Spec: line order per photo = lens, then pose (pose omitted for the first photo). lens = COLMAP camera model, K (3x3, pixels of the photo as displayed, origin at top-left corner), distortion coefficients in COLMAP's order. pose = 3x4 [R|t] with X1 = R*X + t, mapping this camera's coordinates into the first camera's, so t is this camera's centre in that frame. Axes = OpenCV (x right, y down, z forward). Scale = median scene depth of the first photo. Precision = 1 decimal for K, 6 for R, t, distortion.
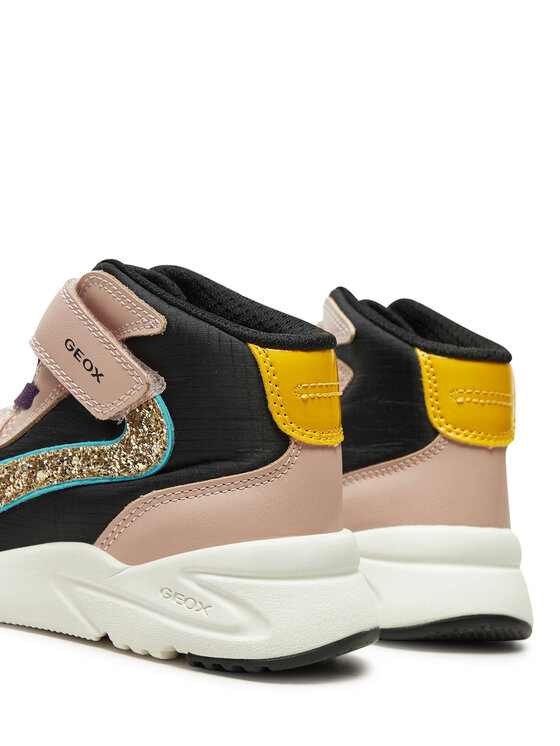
lens RADIAL K [[2085.7, 0, 281.7], [0, 2085.7, 372.4], [0, 0, 1]] dist [-0.049740, 0.000000]
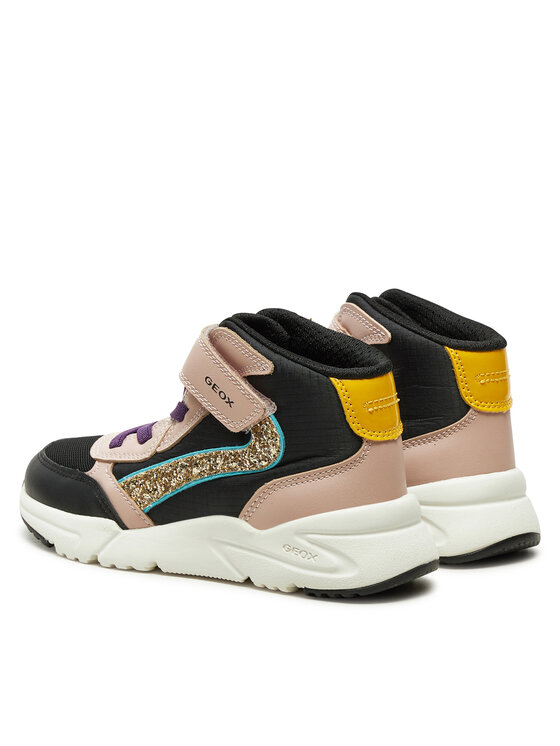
lens RADIAL K [[2197.9, 0, 279.0], [0, 2197.9, 373.2], [0, 0, 1]] dist [-0.155078, 0.000000]
pose [[0.995561, -0.072234, -0.060336, 0.041202], [0.074947, 0.996218, 0.043965, -0.085571], [0.056932, -0.048292, 0.997209, -0.542196]]
